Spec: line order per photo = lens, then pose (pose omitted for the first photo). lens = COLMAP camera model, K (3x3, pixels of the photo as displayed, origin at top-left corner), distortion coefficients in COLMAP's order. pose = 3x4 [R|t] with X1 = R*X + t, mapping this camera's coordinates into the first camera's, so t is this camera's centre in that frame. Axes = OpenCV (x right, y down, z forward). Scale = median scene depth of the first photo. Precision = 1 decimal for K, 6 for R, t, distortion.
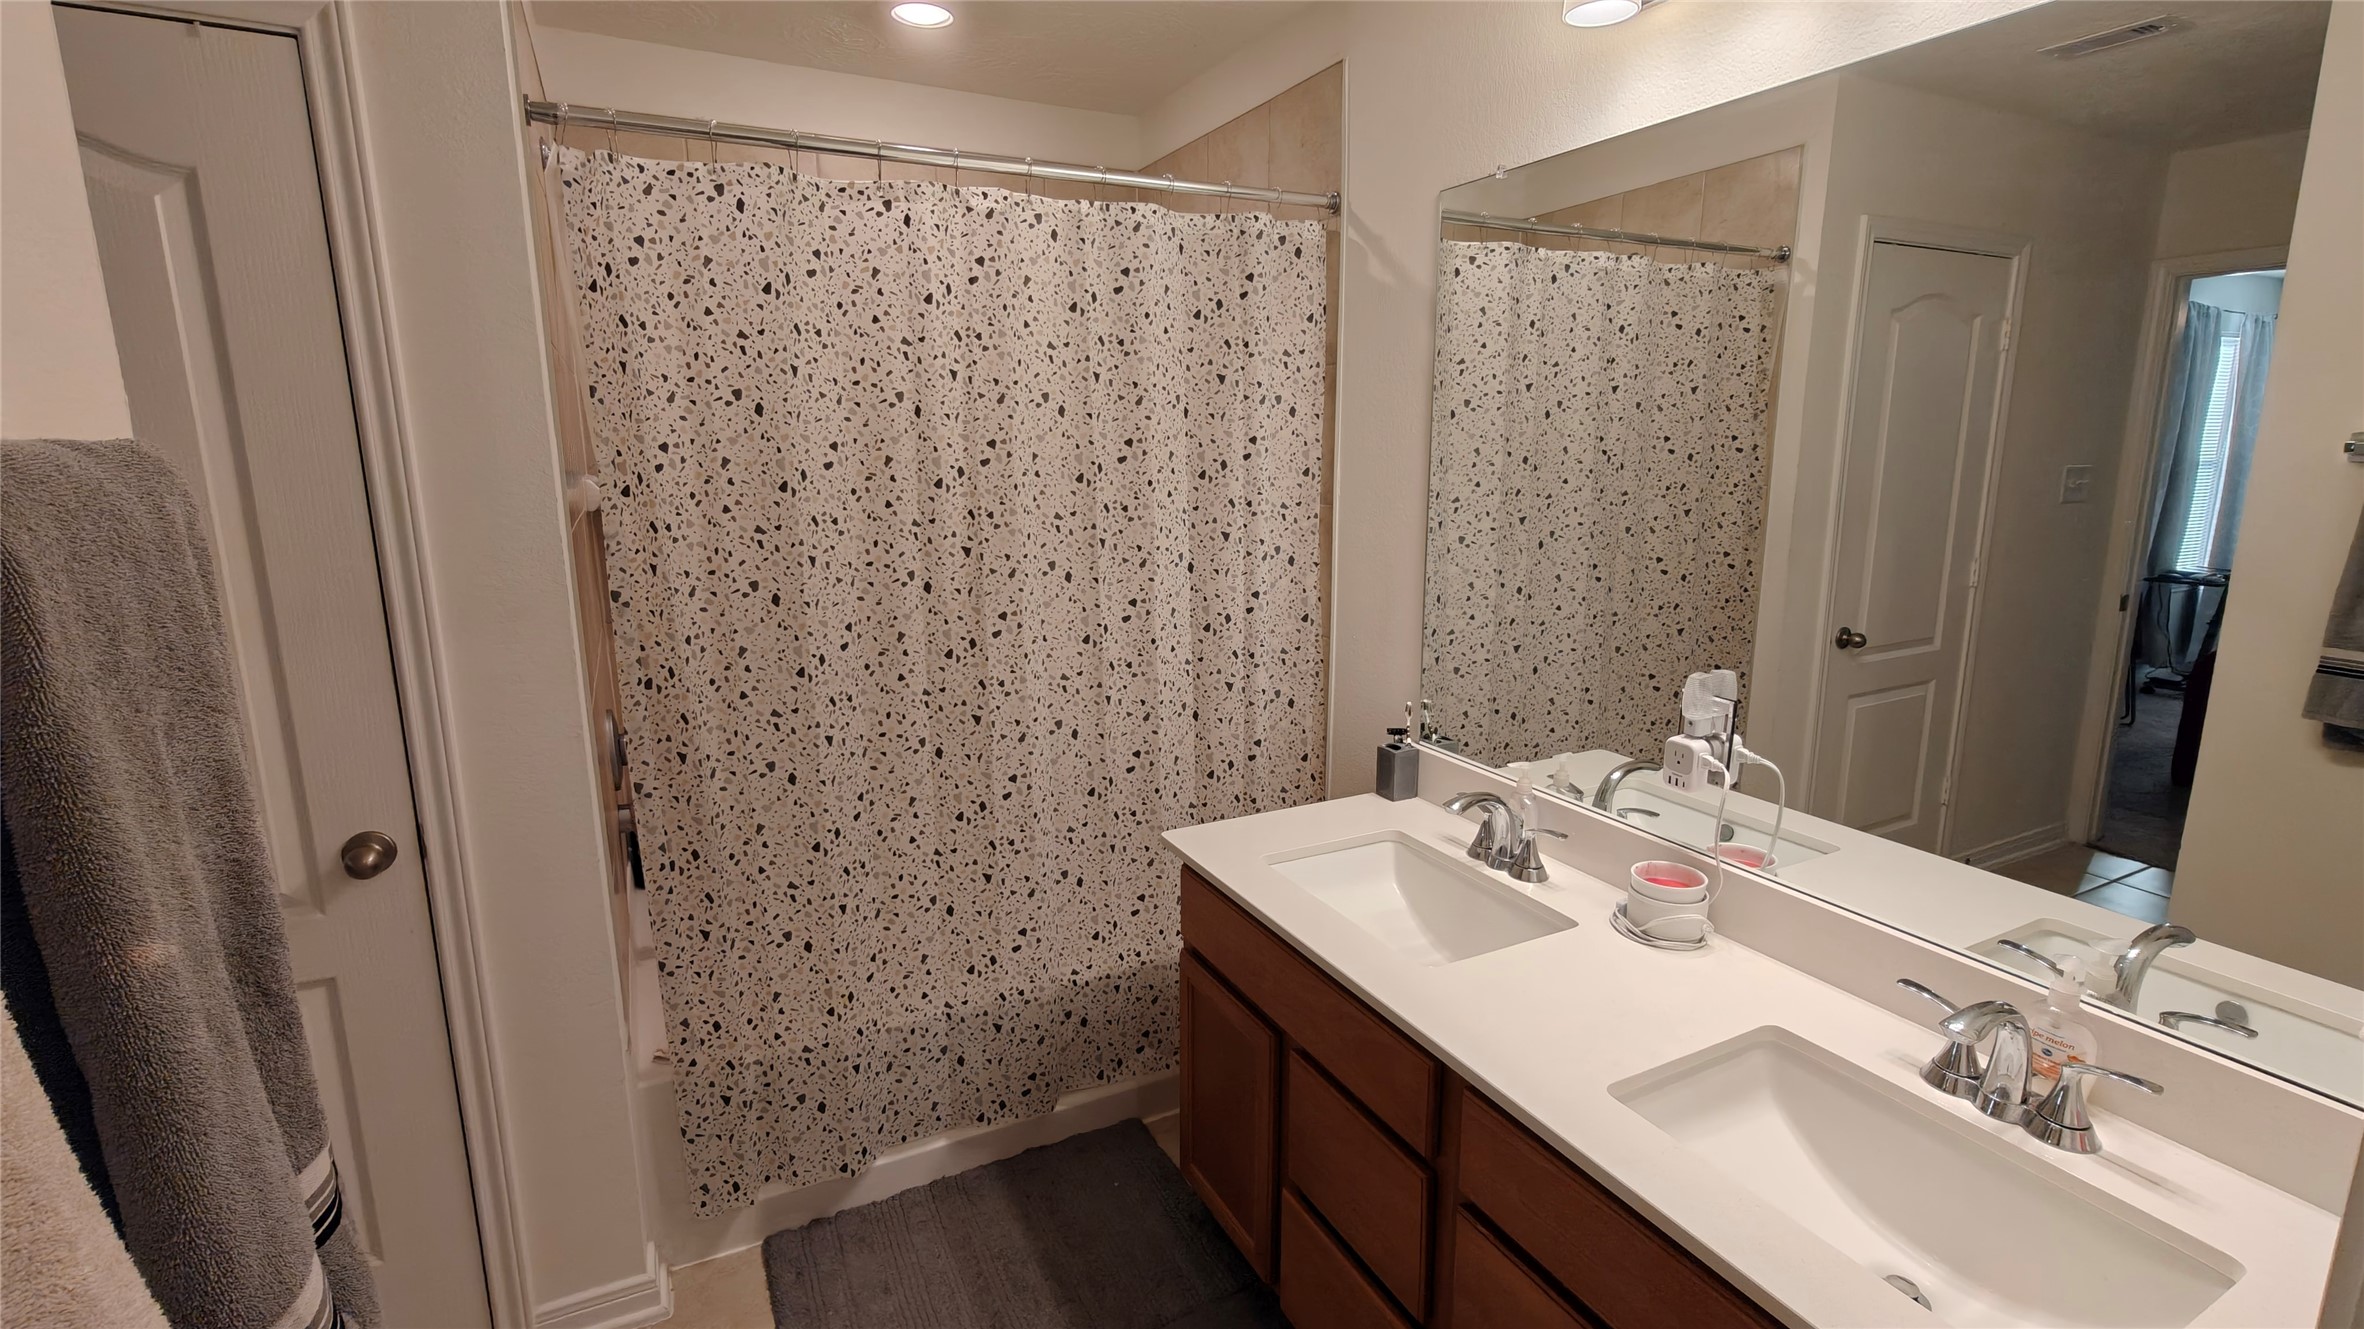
lens RADIAL K [[1054.3, 0, 1179.9], [0, 1054.3, 650.6], [0, 0, 1]] dist [-0.002136, -0.000068]
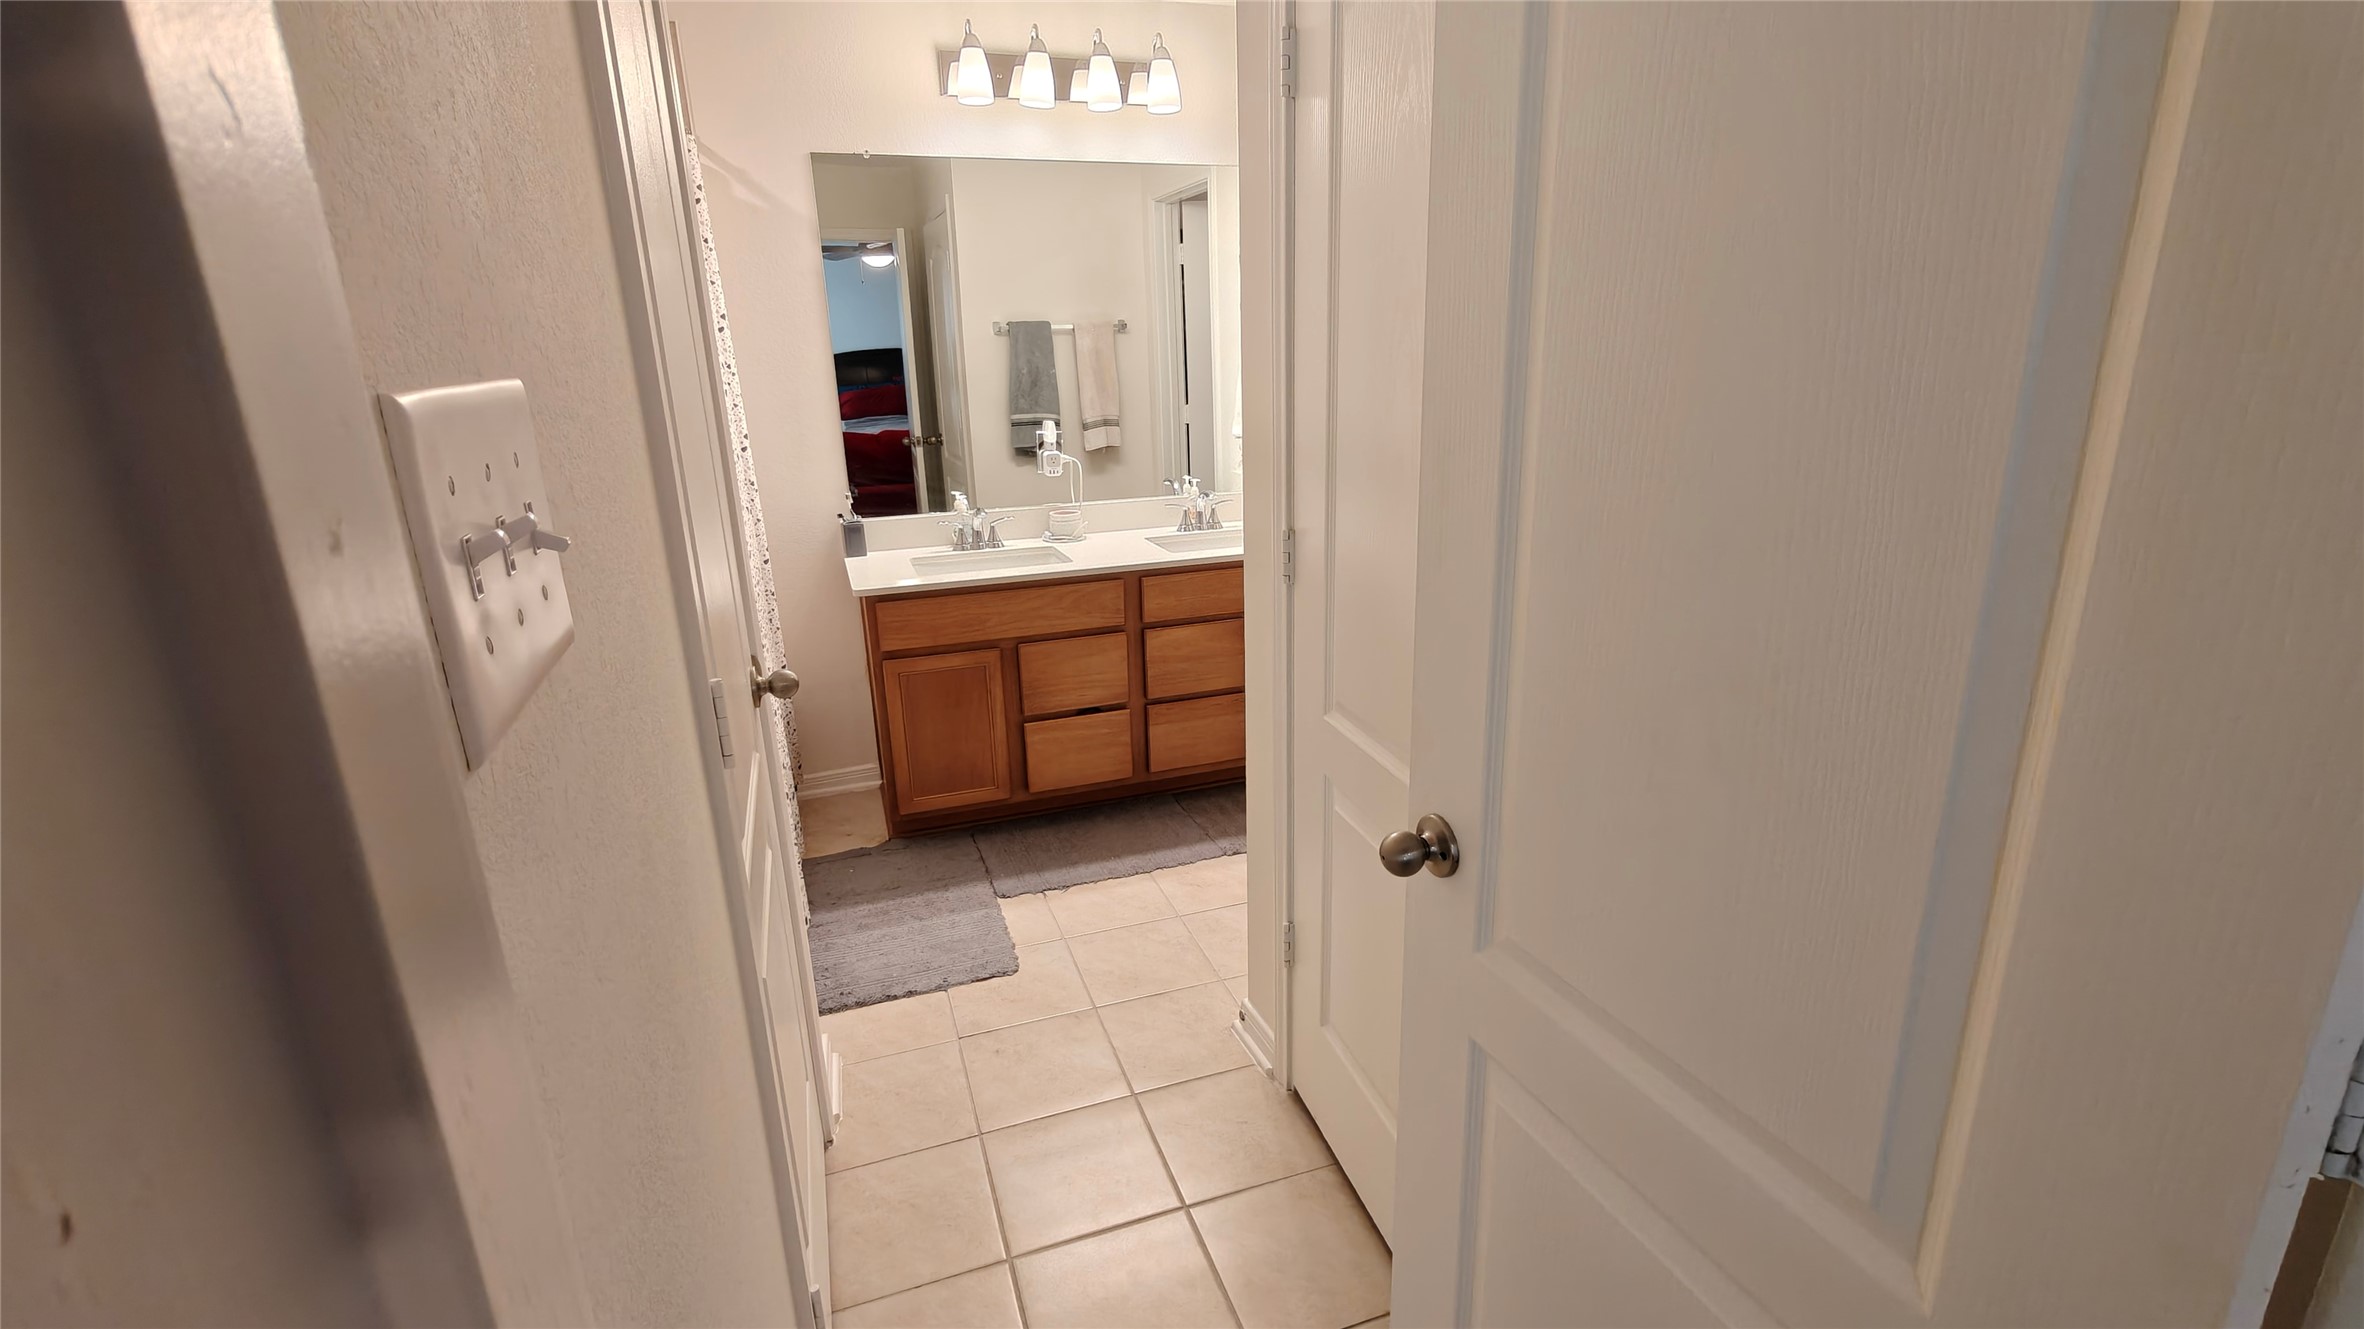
lens RADIAL K [[1054.3, 0, 1179.9], [0, 1054.3, 650.6], [0, 0, 1]] dist [-0.002136, -0.000068]
pose [[0.128250, -0.280388, 0.951280, -1.472222], [0.214591, 0.944323, 0.249407, -0.015049], [-0.968247, 0.172150, 0.181278, 0.345157]]
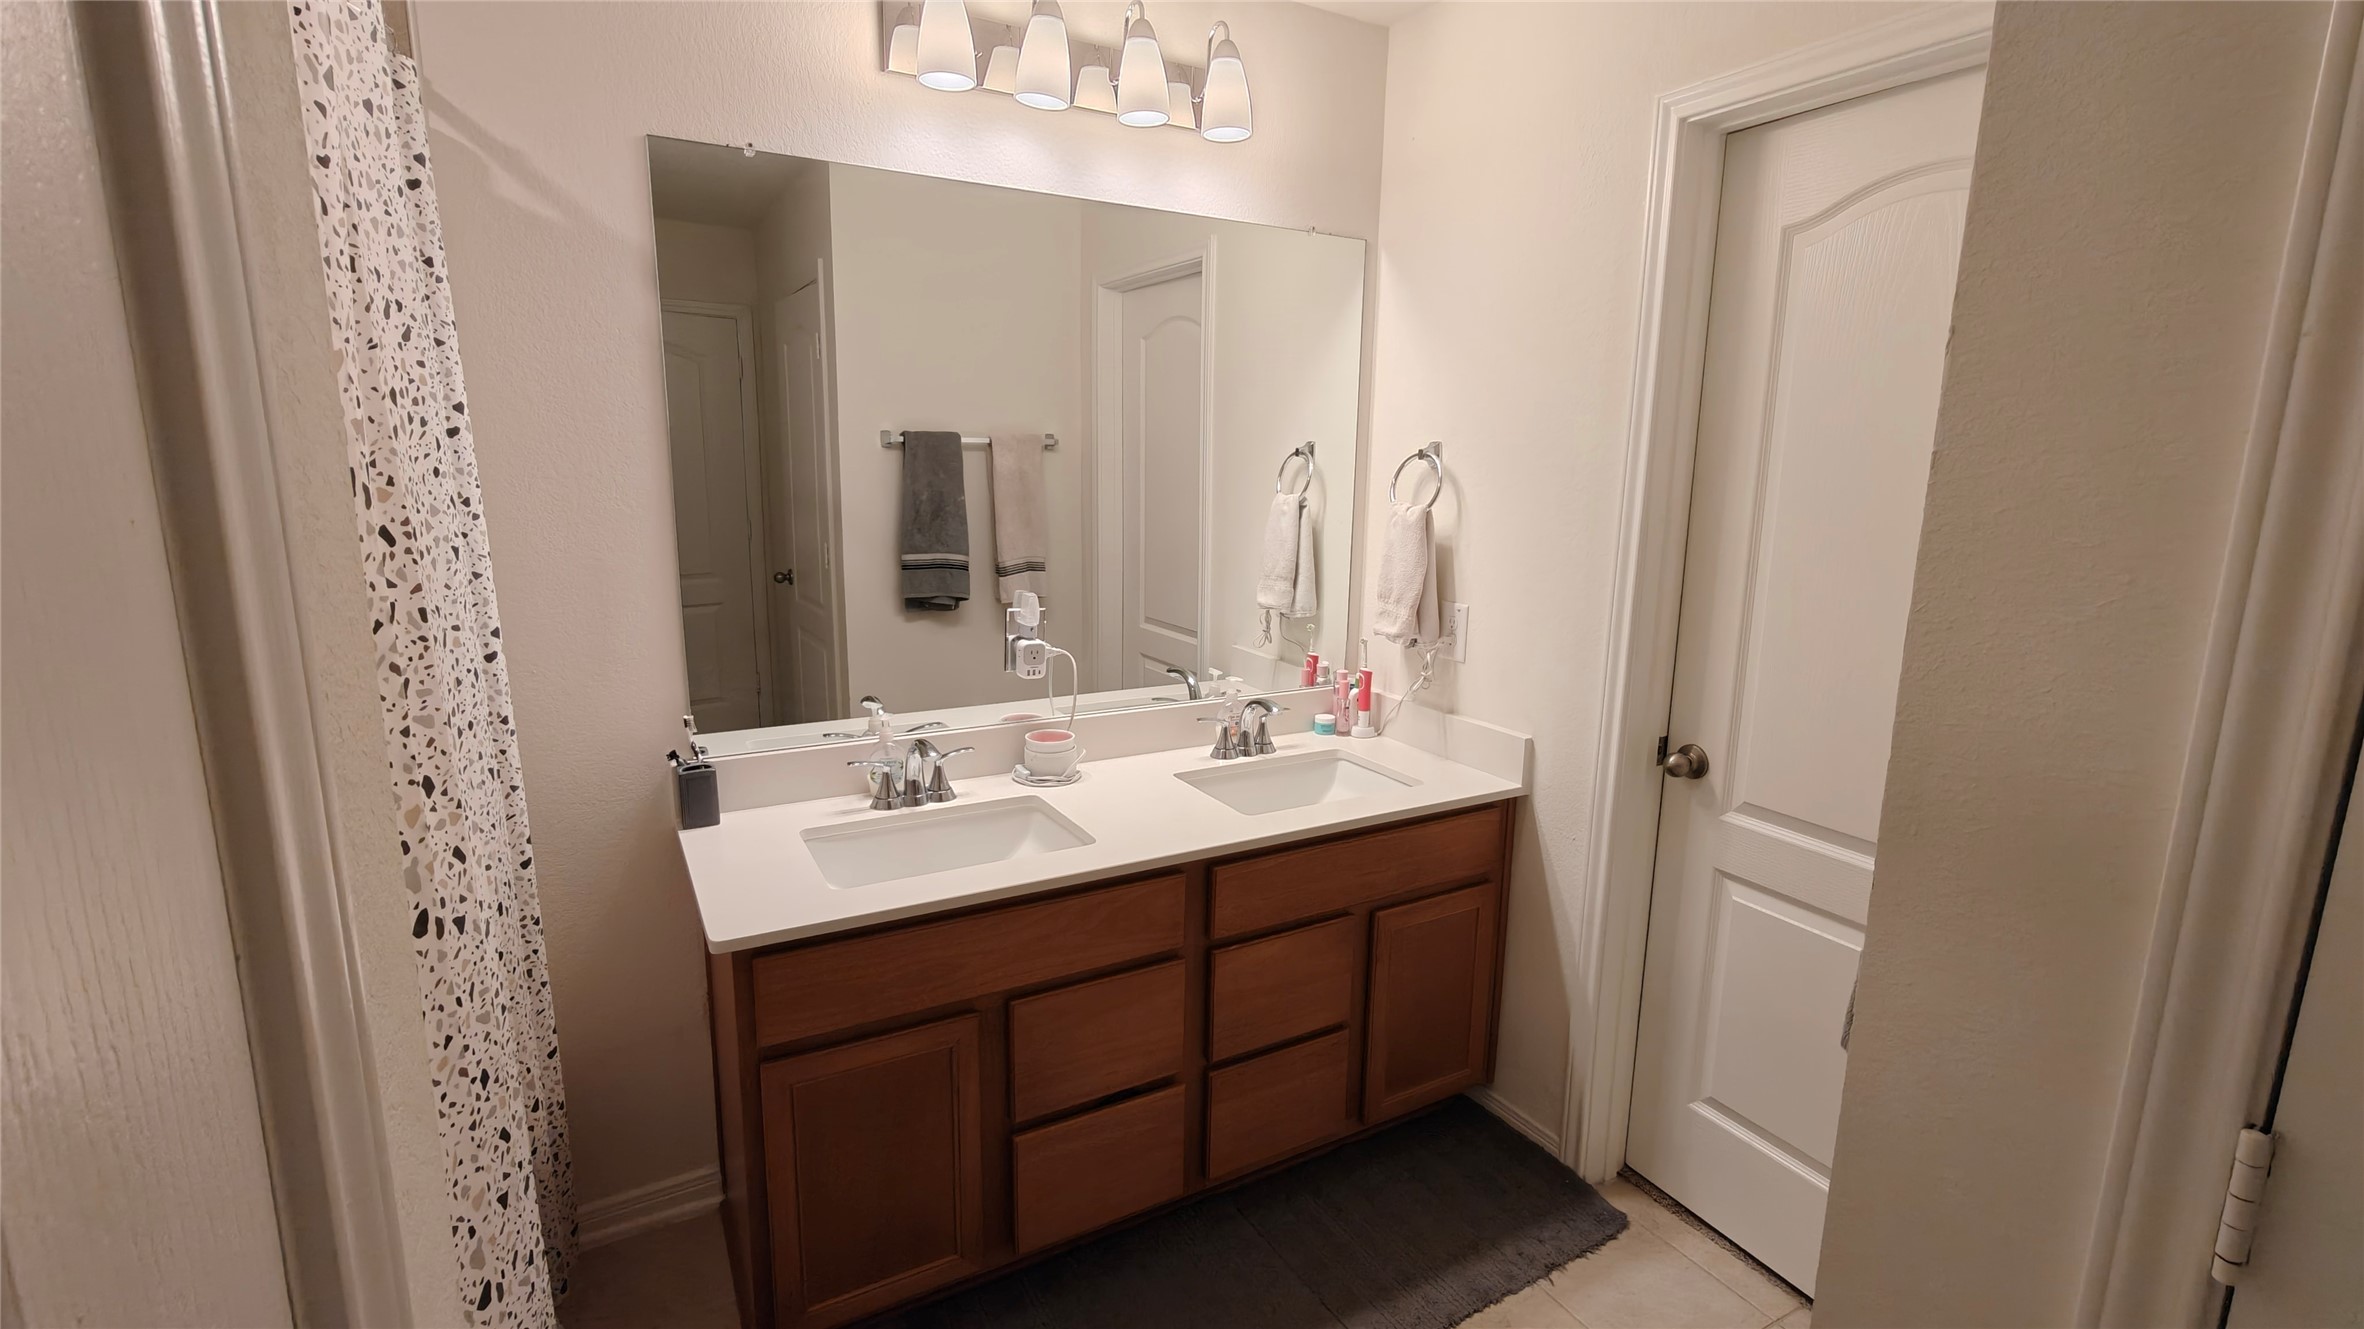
lens RADIAL K [[1054.3, 0, 1179.9], [0, 1054.3, 650.6], [0, 0, 1]] dist [-0.002136, -0.000068]
pose [[-0.048864, -0.183590, 0.981788, -0.779726], [0.175850, 0.966026, 0.189395, -0.115663], [-0.983204, 0.181902, -0.014920, 0.705737]]
